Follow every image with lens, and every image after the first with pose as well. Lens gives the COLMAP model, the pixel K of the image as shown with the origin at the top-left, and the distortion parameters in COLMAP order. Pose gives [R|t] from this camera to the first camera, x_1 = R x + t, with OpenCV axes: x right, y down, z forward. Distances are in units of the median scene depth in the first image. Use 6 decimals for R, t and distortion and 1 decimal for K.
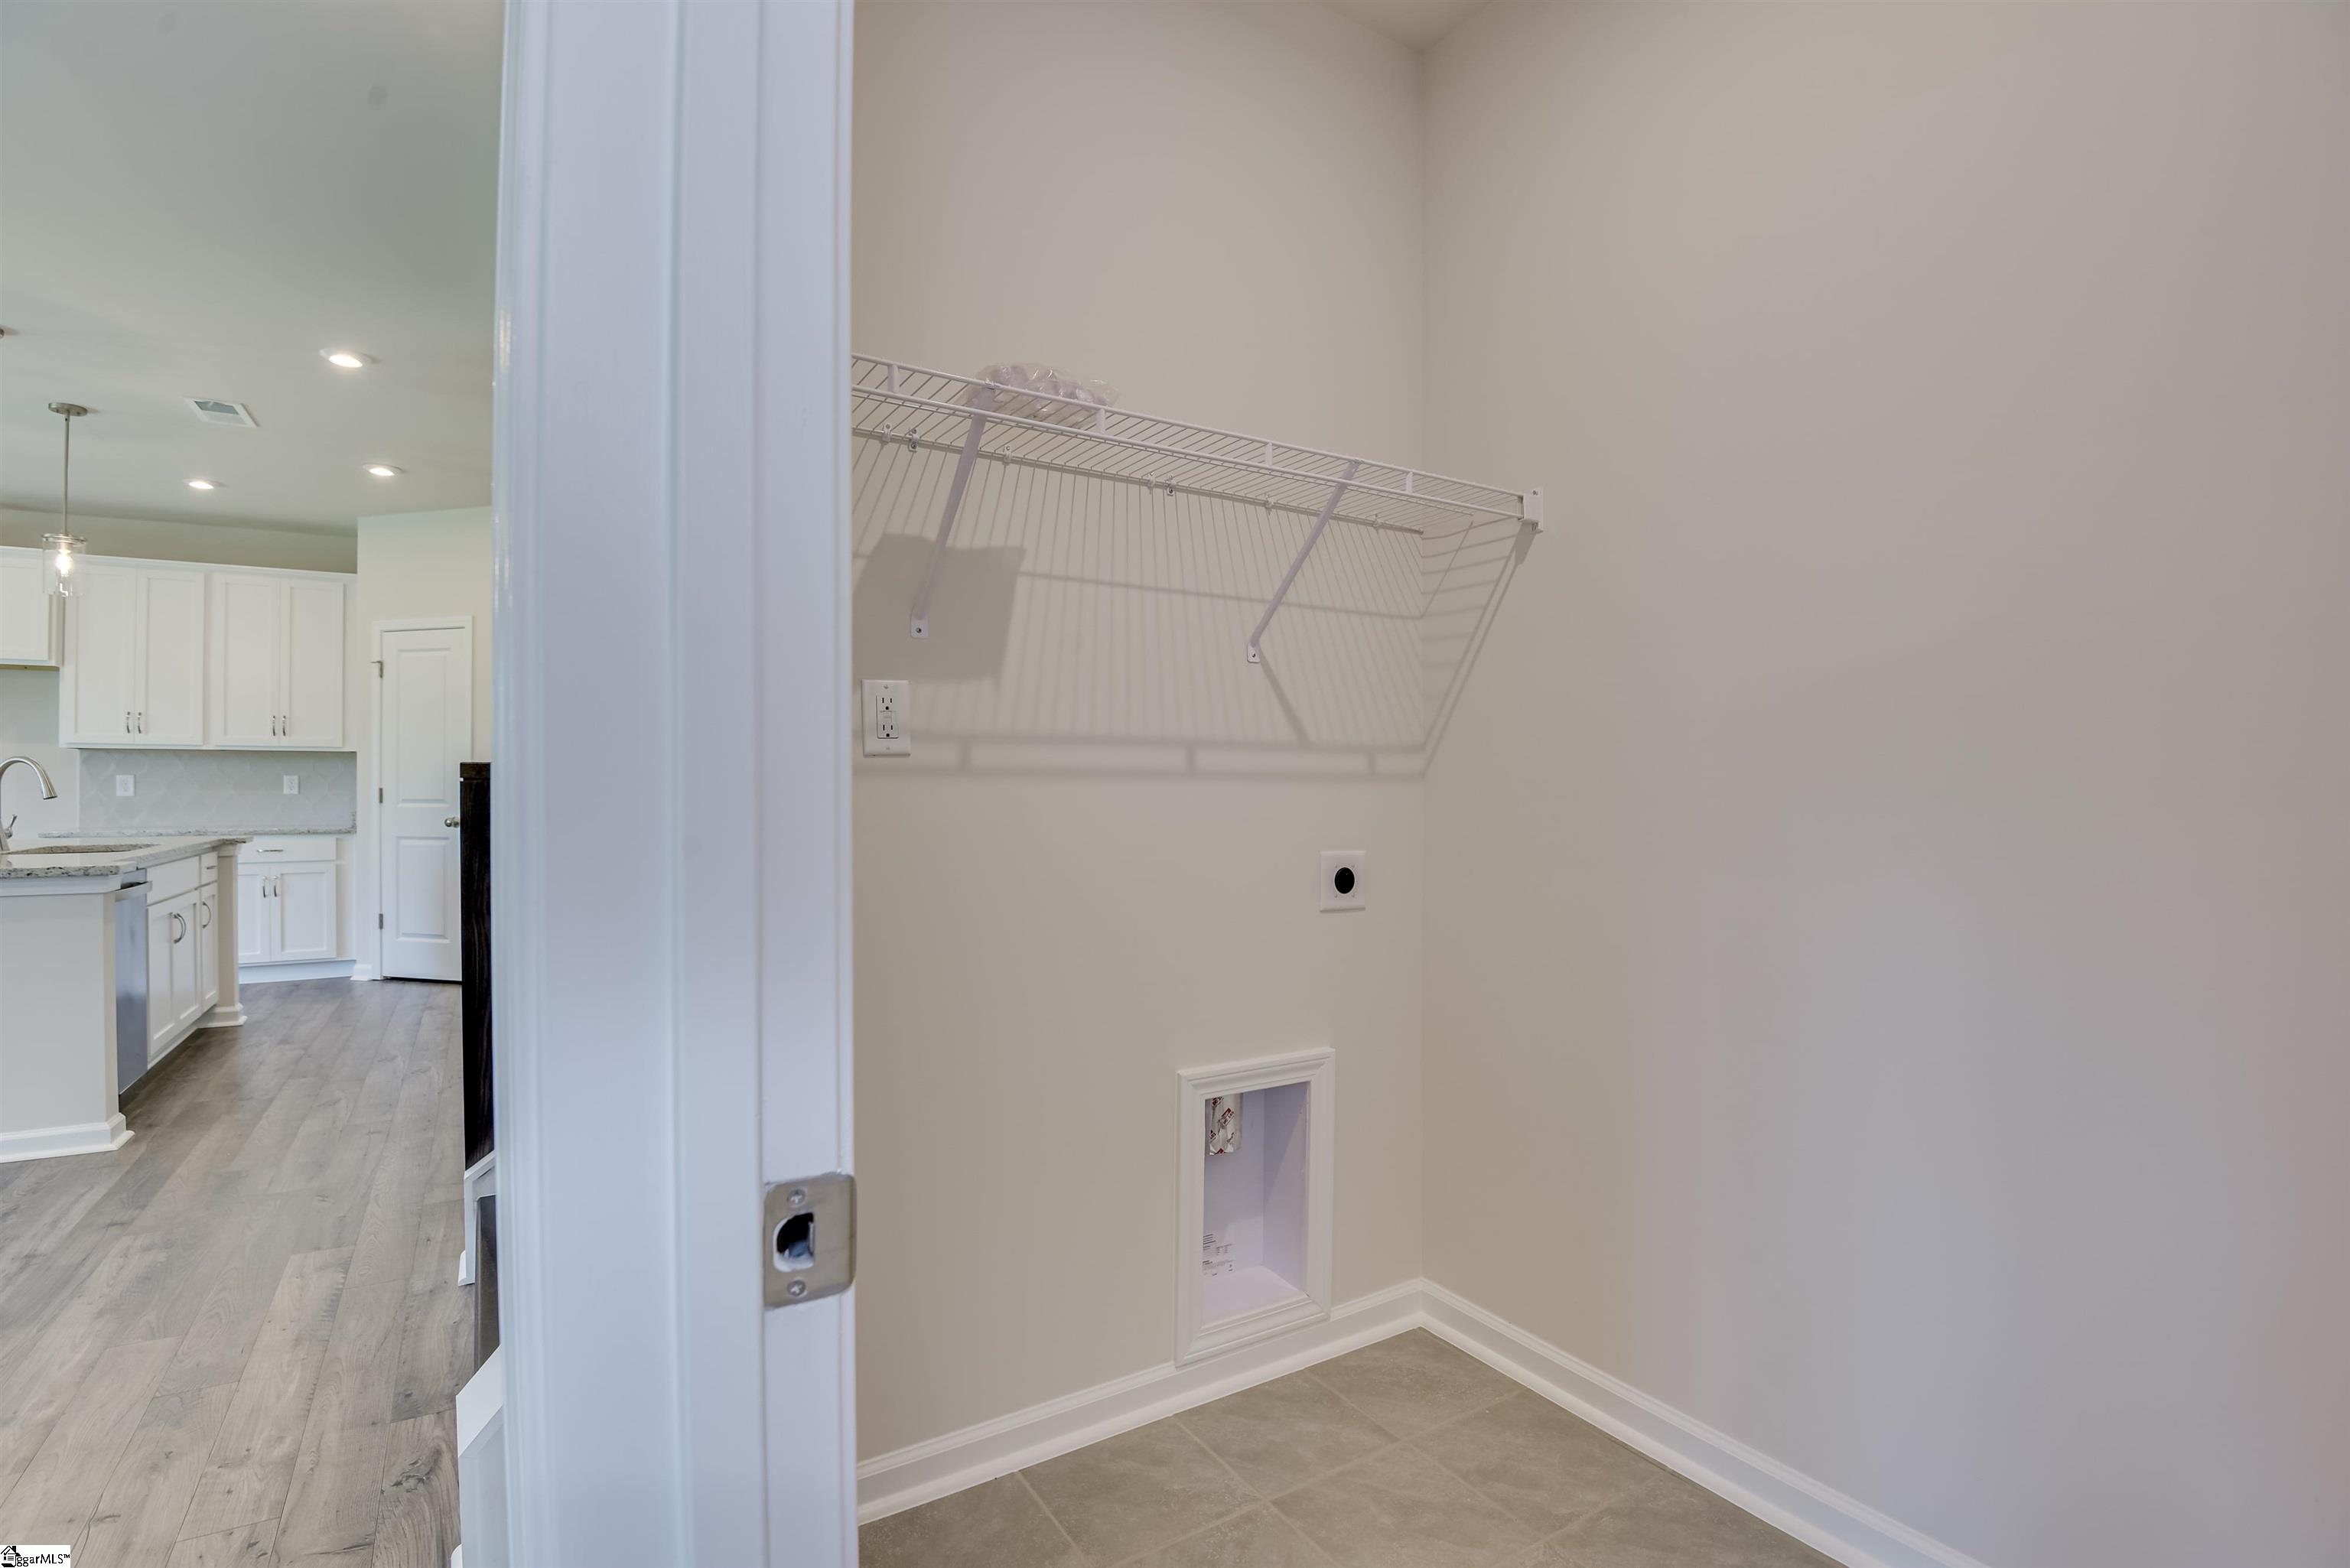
lens RADIAL K [[1095.7, 0, 1169.0], [0, 1095.7, 782.2], [0, 0, 1]] dist [-0.039323, 0.000704]
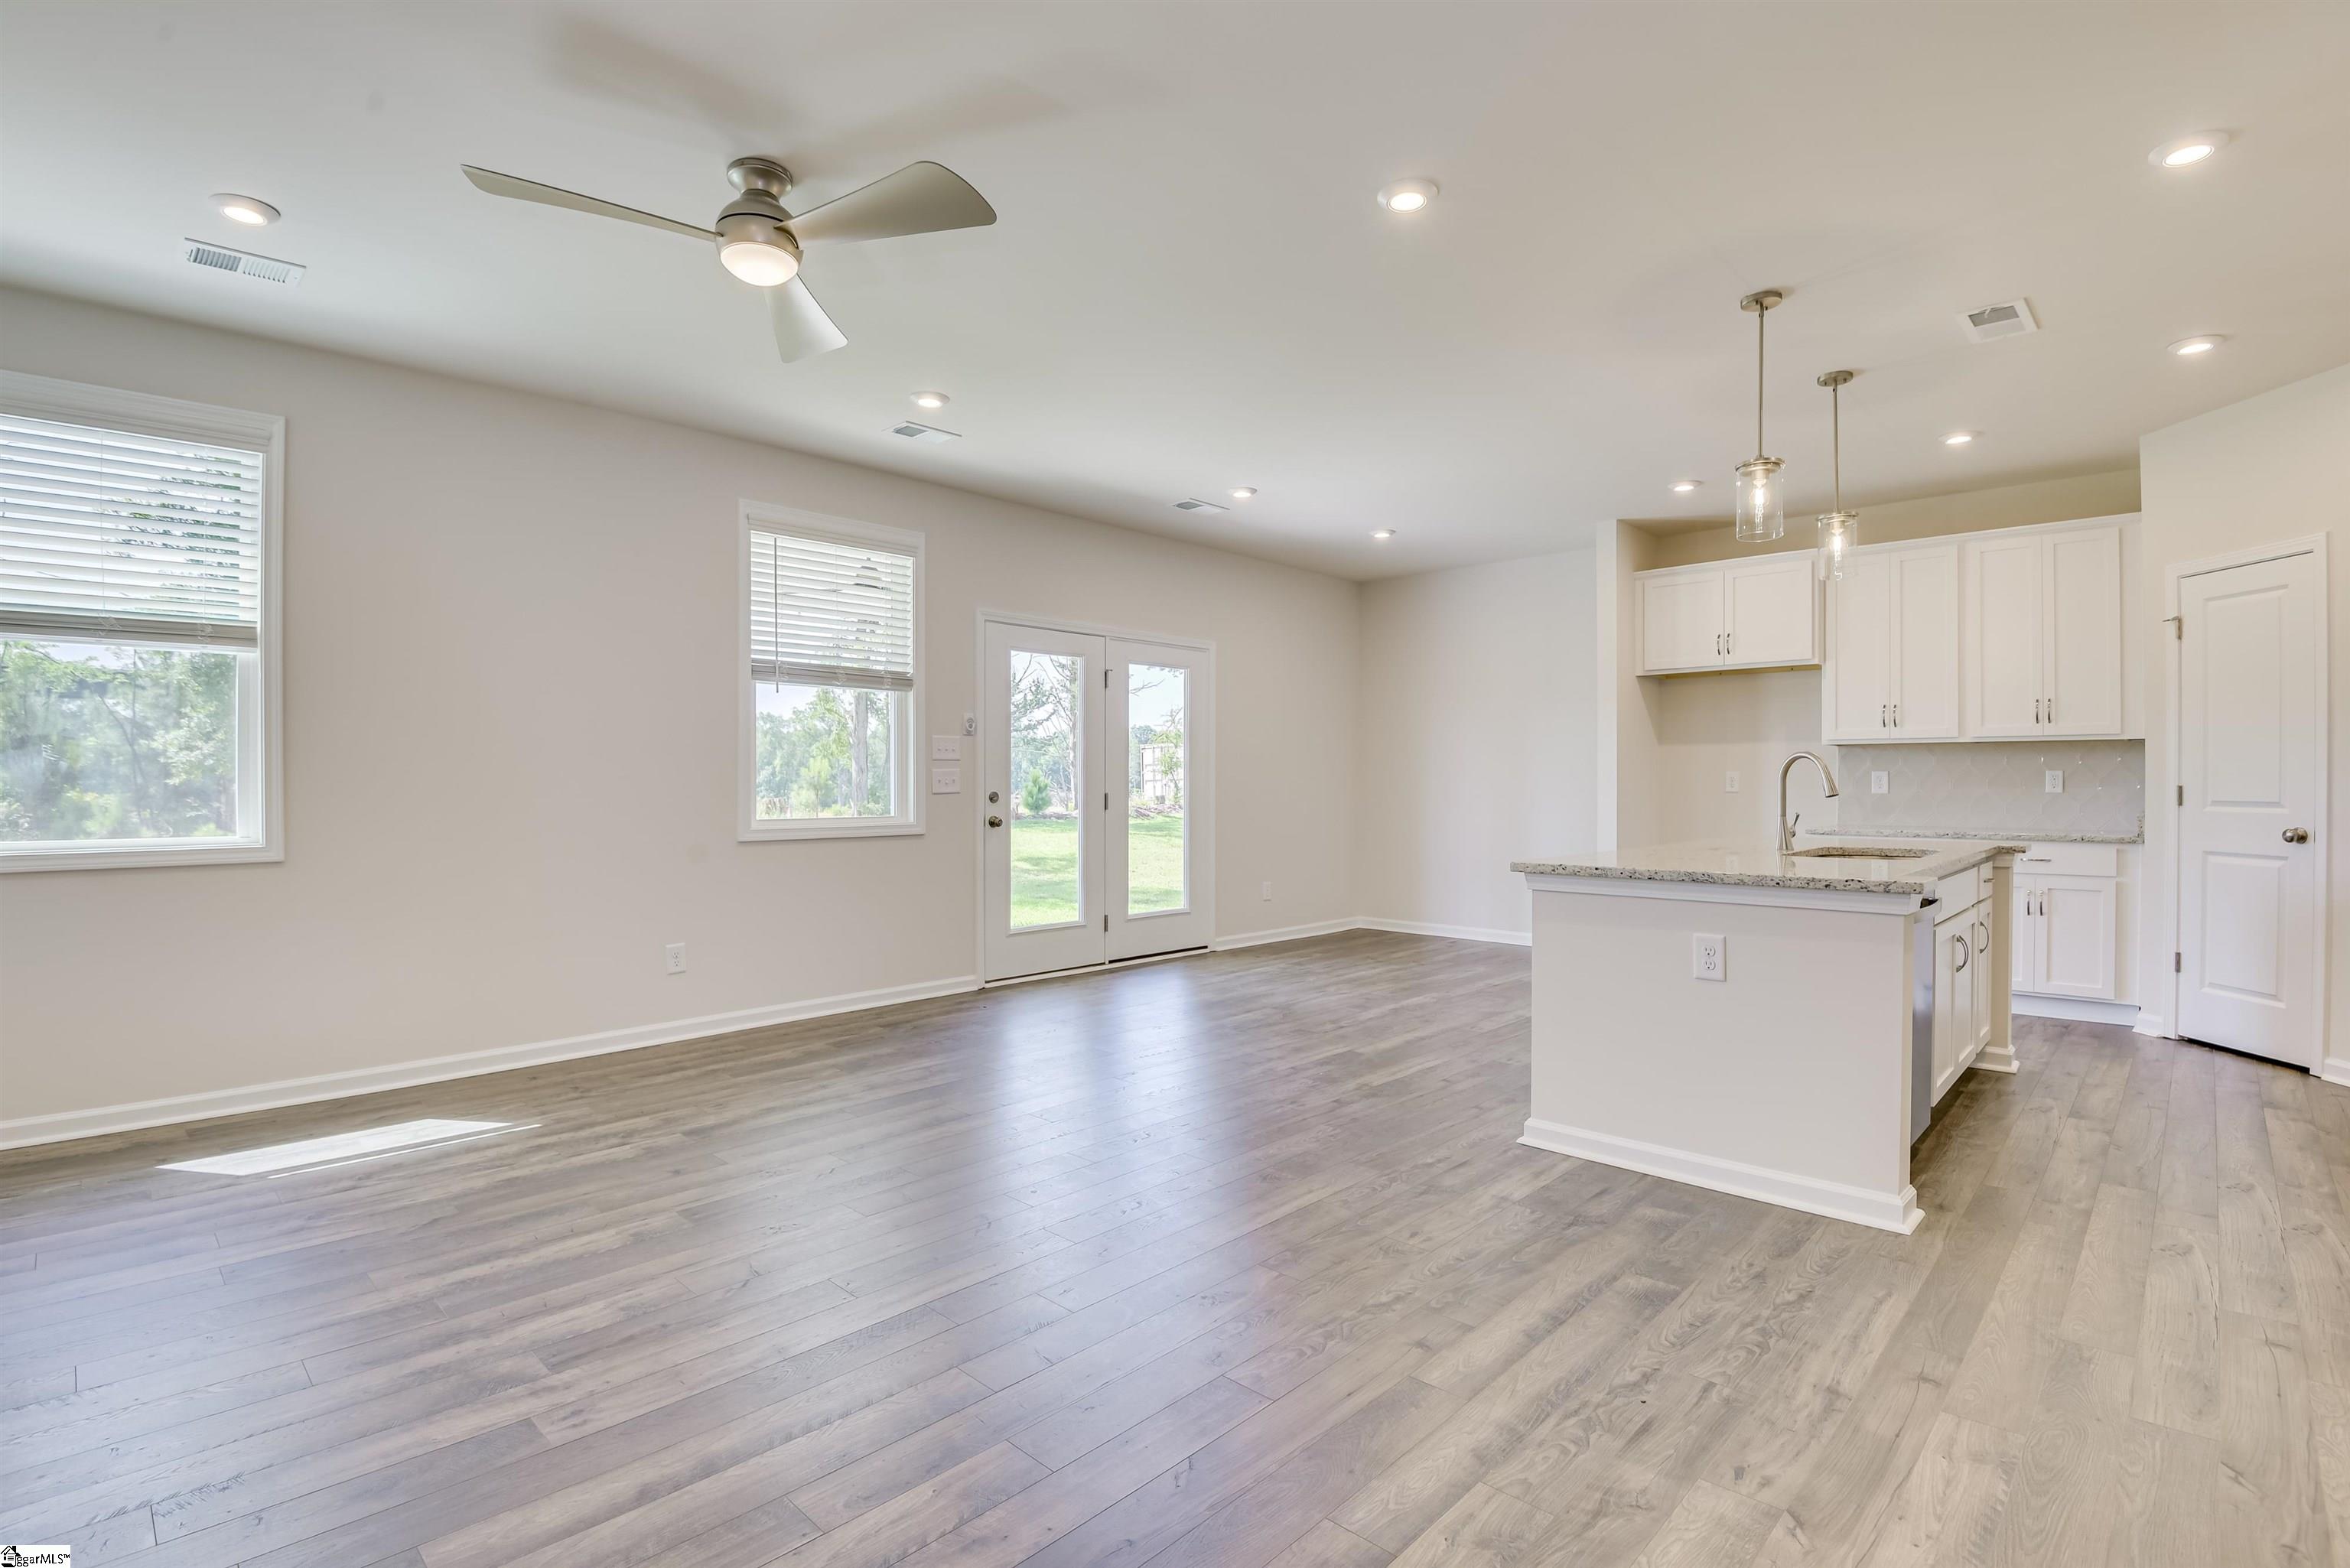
lens RADIAL K [[1134.8, 0, 1166.0], [0, 1134.8, 787.9], [0, 0, 1]] dist [-0.039531, -0.002747]
pose [[0.242582, 0.004898, -0.970118, -0.205563], [0.003034, 0.999979, 0.005808, 0.000496], [0.970126, -0.004352, 0.242562, 0.155173]]
